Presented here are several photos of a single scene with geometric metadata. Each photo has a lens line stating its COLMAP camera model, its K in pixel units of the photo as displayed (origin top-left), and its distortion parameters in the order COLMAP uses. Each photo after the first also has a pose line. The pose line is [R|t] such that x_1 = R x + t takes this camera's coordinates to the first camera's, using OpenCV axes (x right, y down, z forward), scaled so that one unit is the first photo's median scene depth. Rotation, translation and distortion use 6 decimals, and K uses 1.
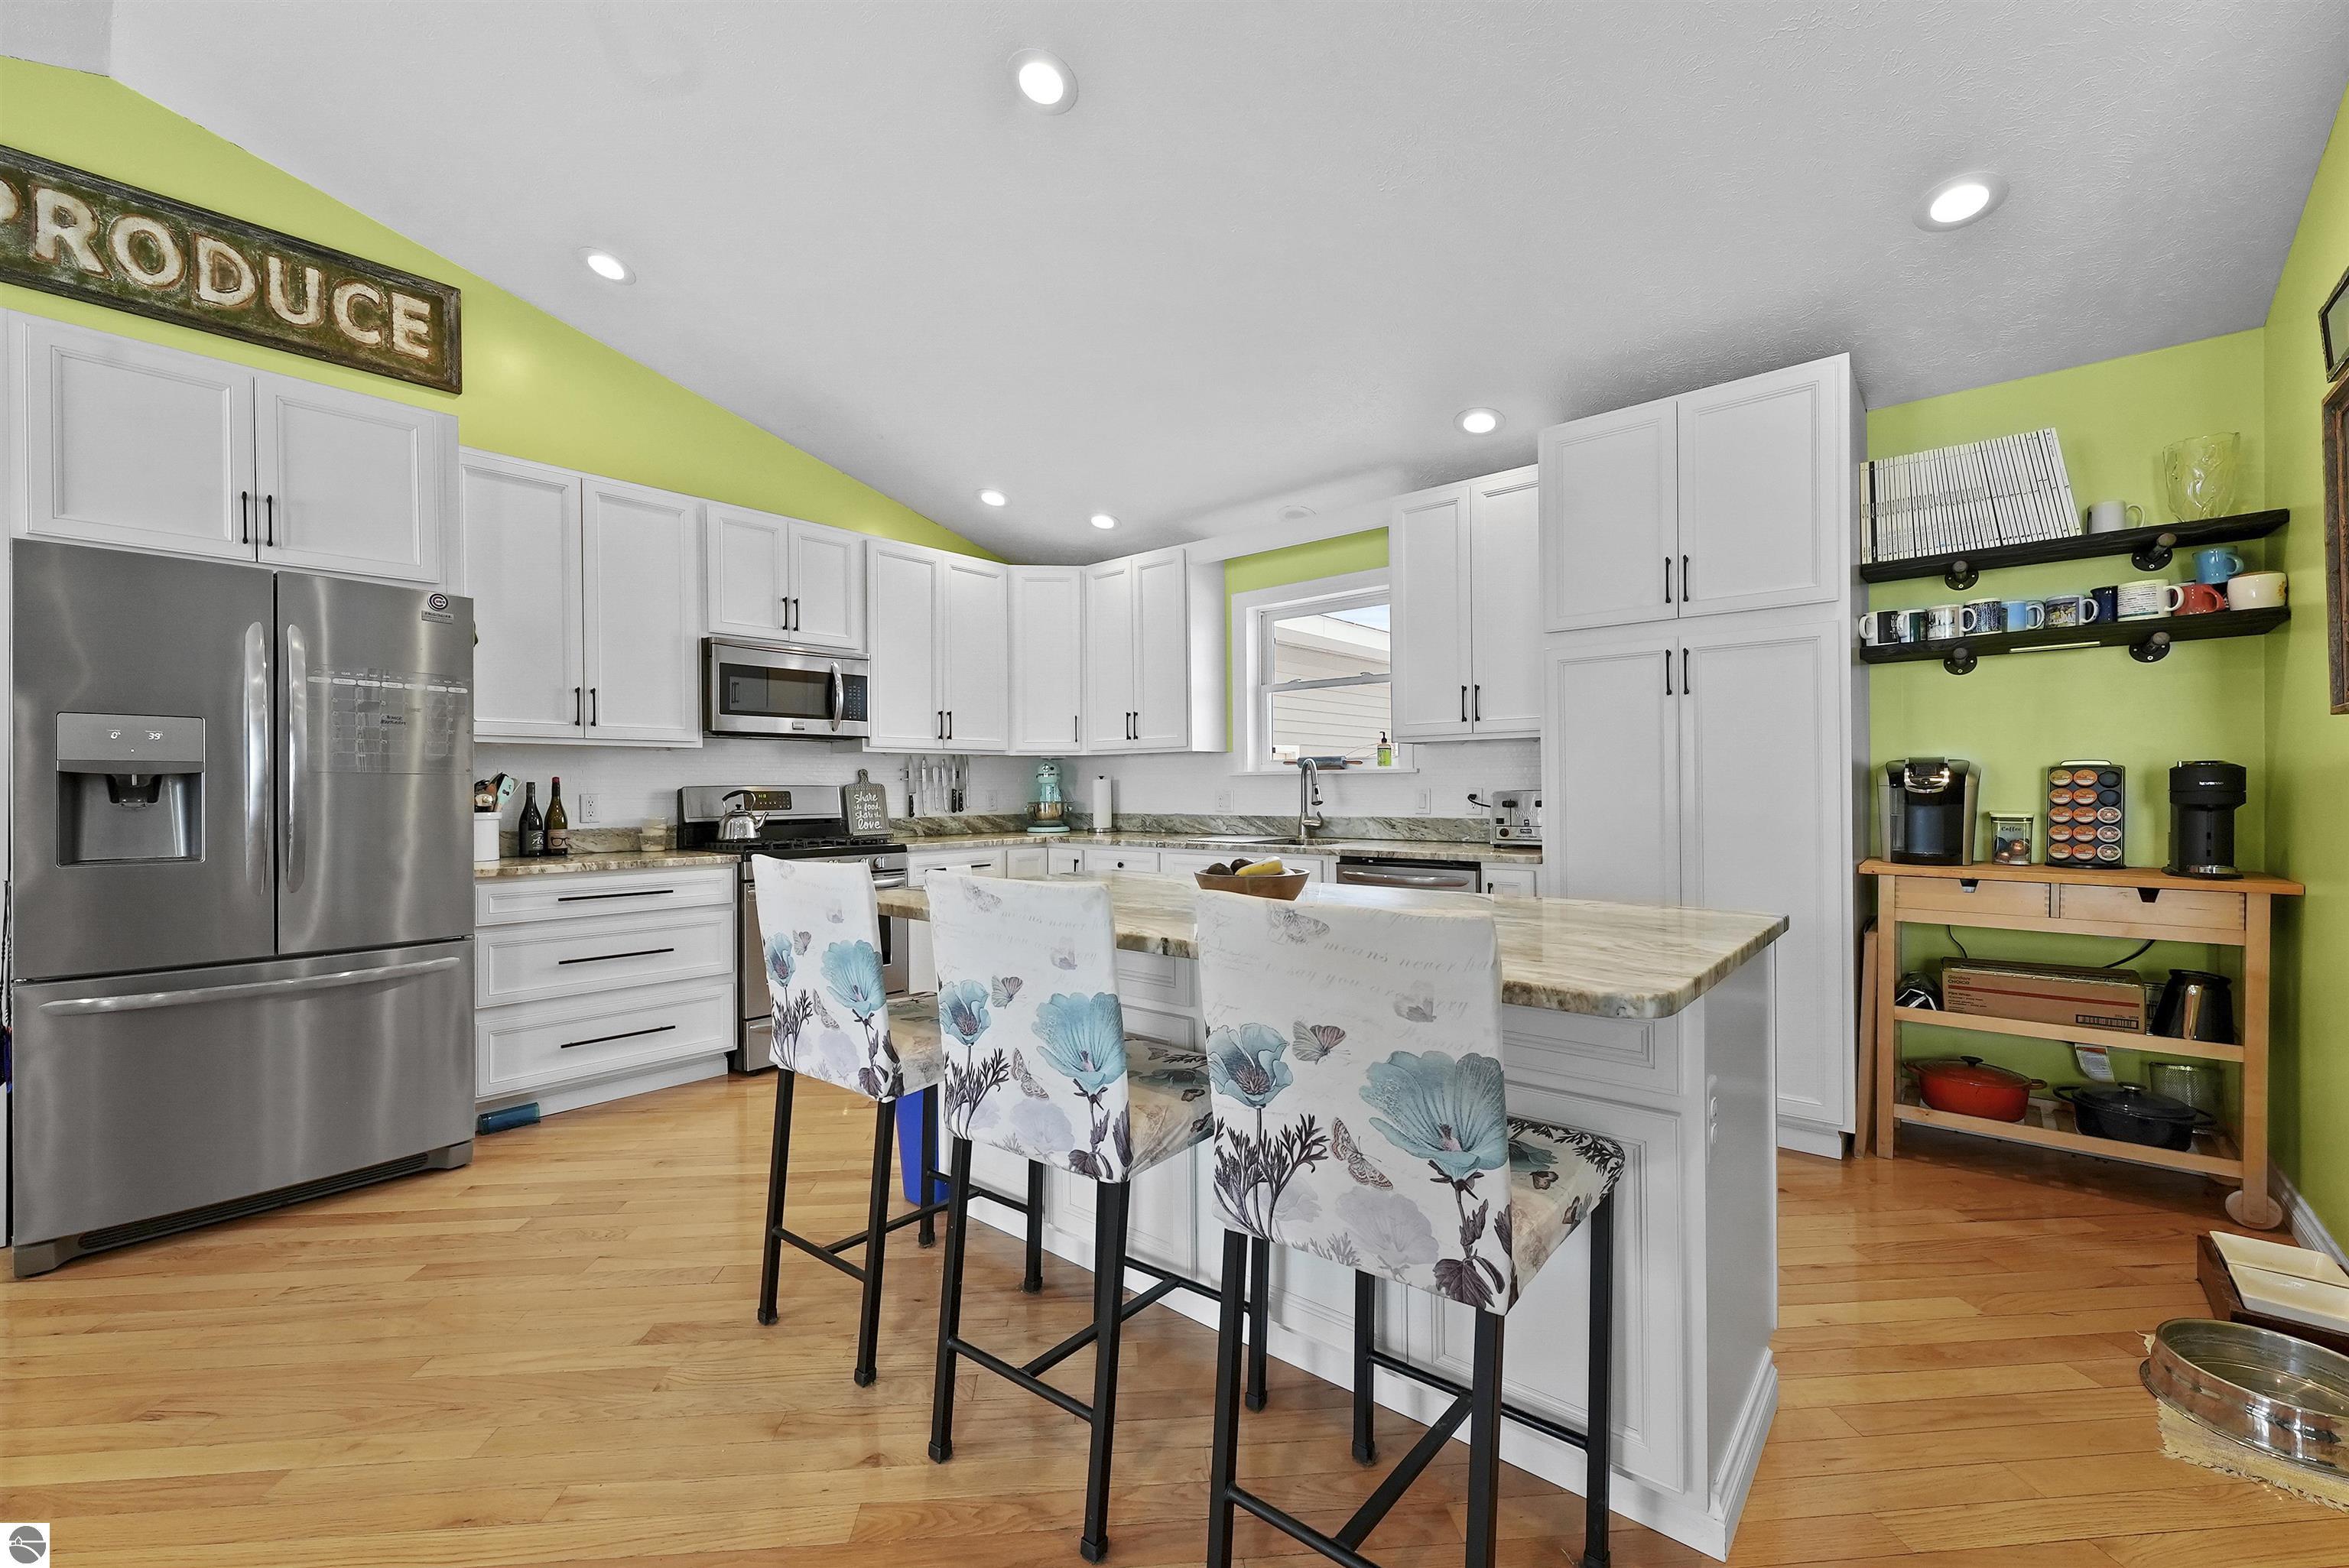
lens RADIAL K [[967.0, 0, 1178.3], [0, 967.0, 787.4], [0, 0, 1]] dist [0.004597, -0.000305]
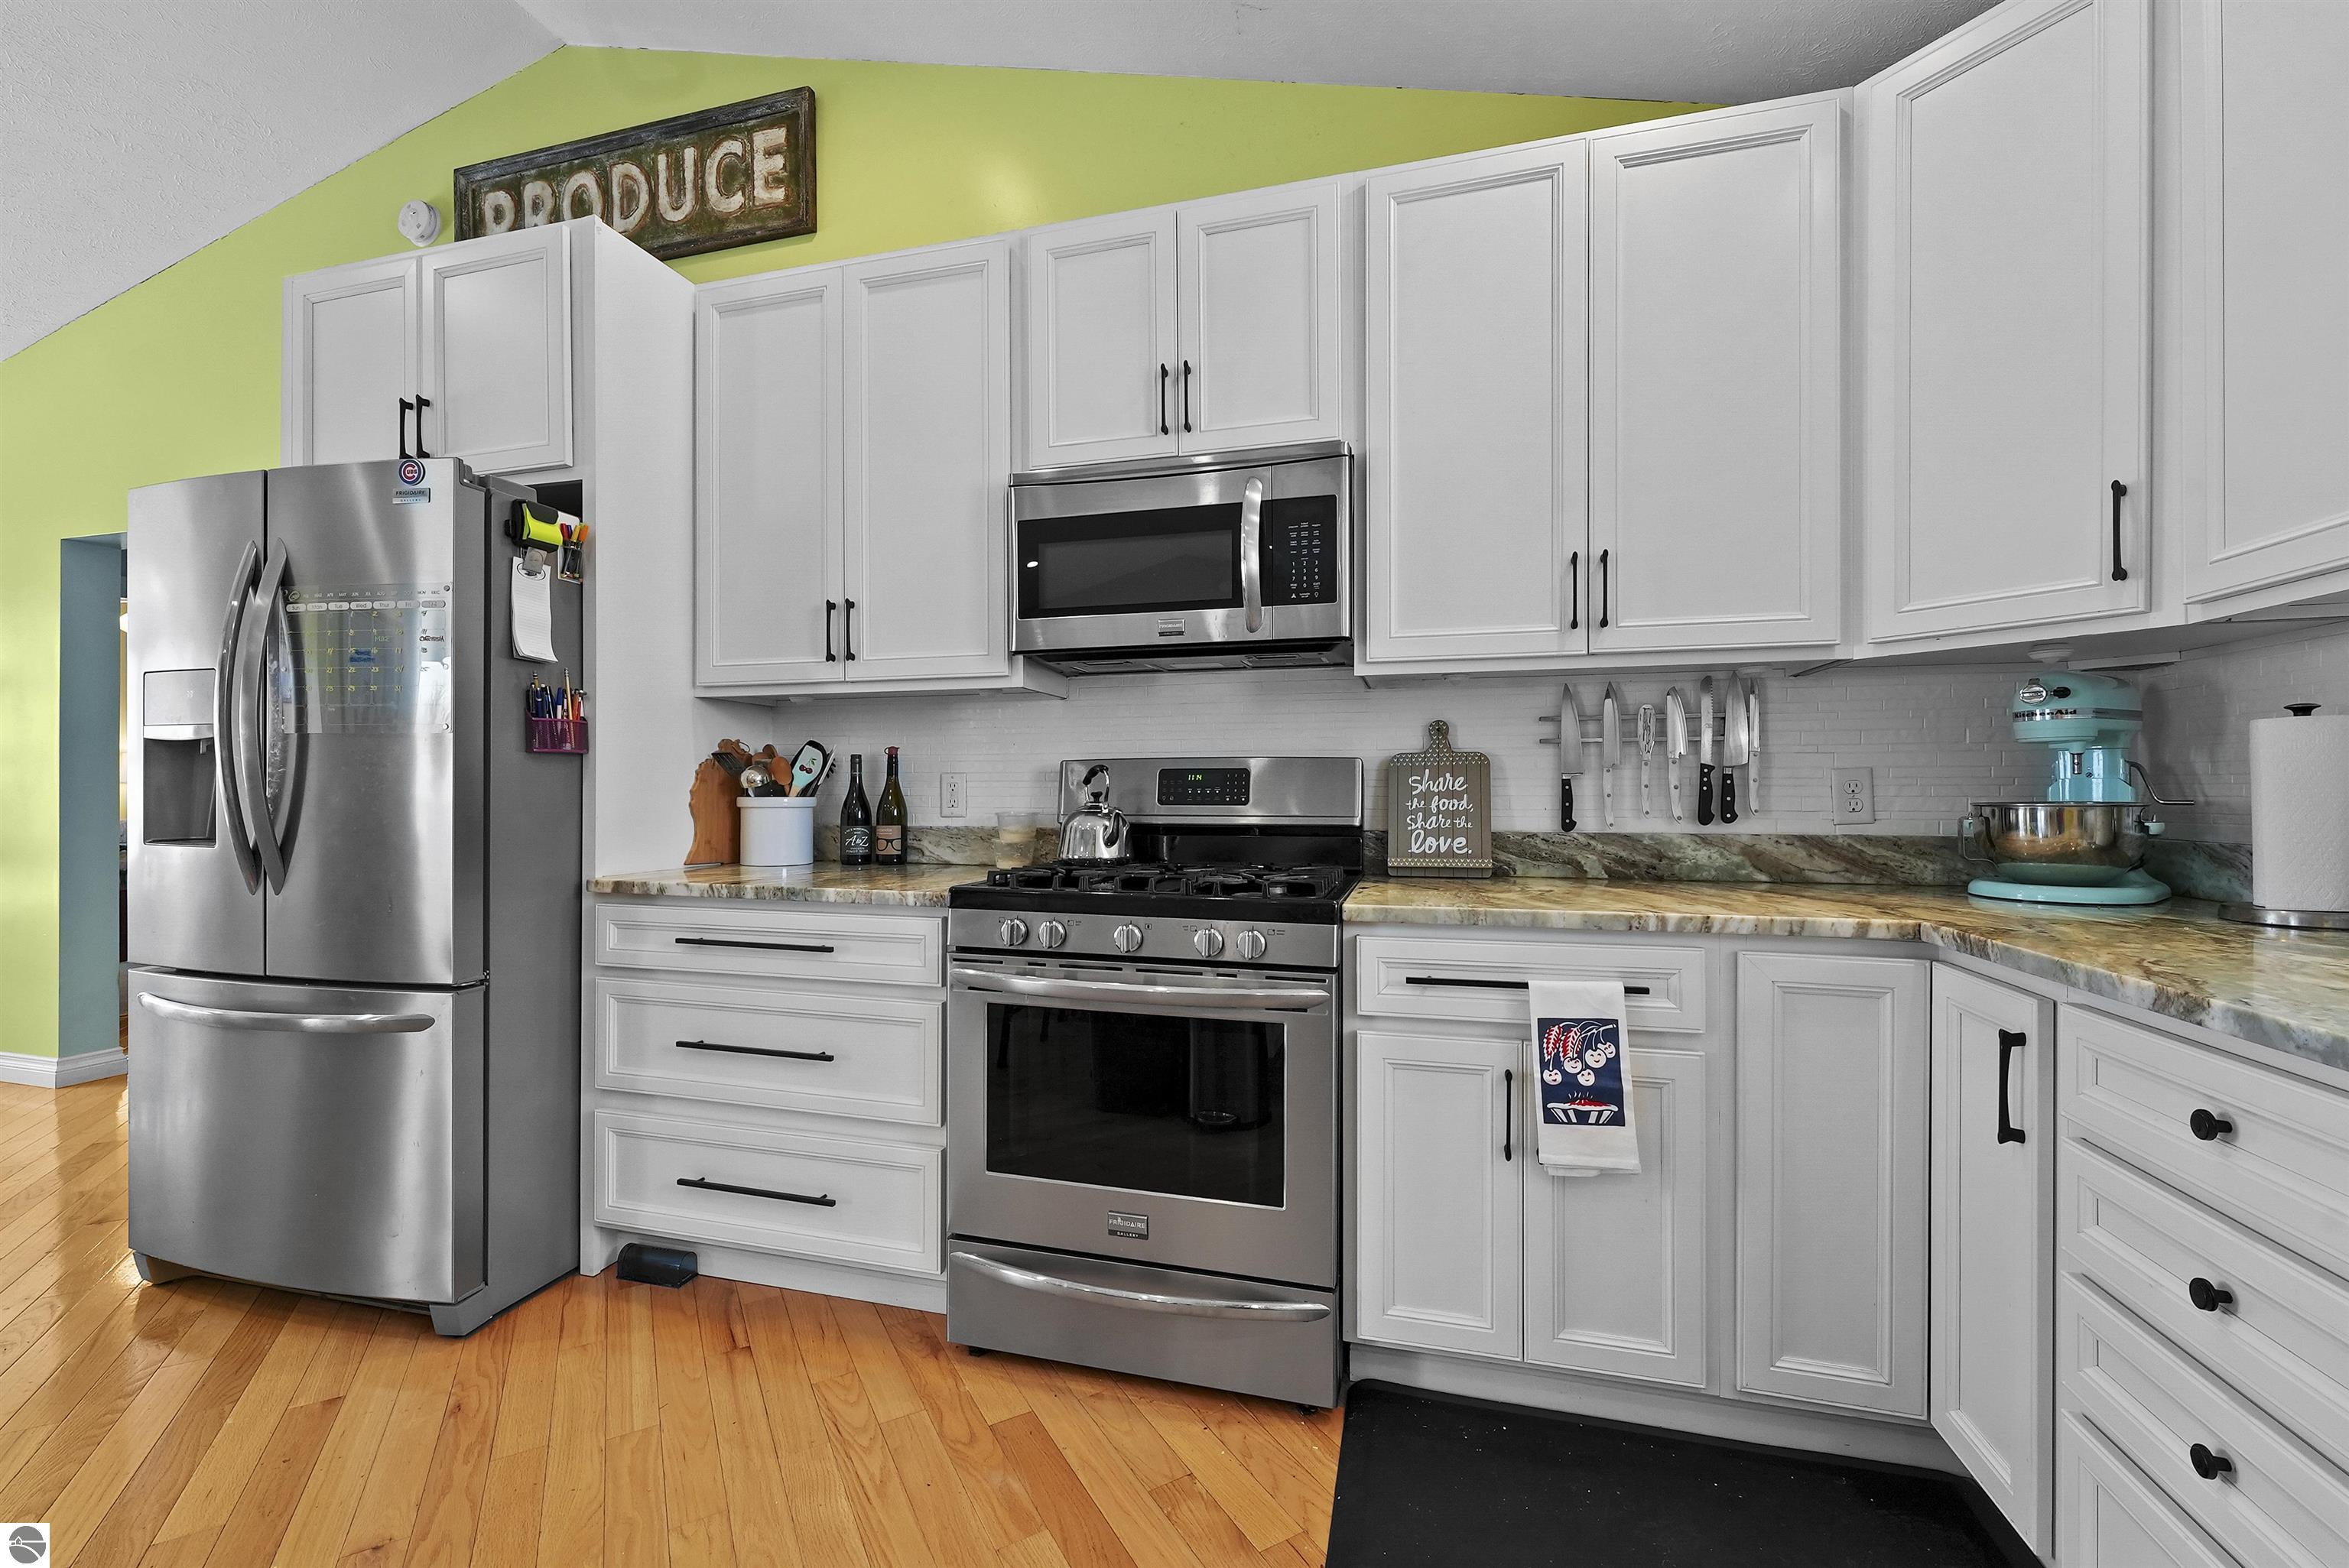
lens RADIAL K [[967.0, 0, 1166.9], [0, 967.0, 785.3], [0, 0, 1]] dist [0.004597, -0.000305]
pose [[0.416700, 0.000861, -0.909044, 0.035007], [-0.002480, 0.999997, -0.000189, 0.013364], [0.909041, 0.002333, 0.416701, 0.786571]]
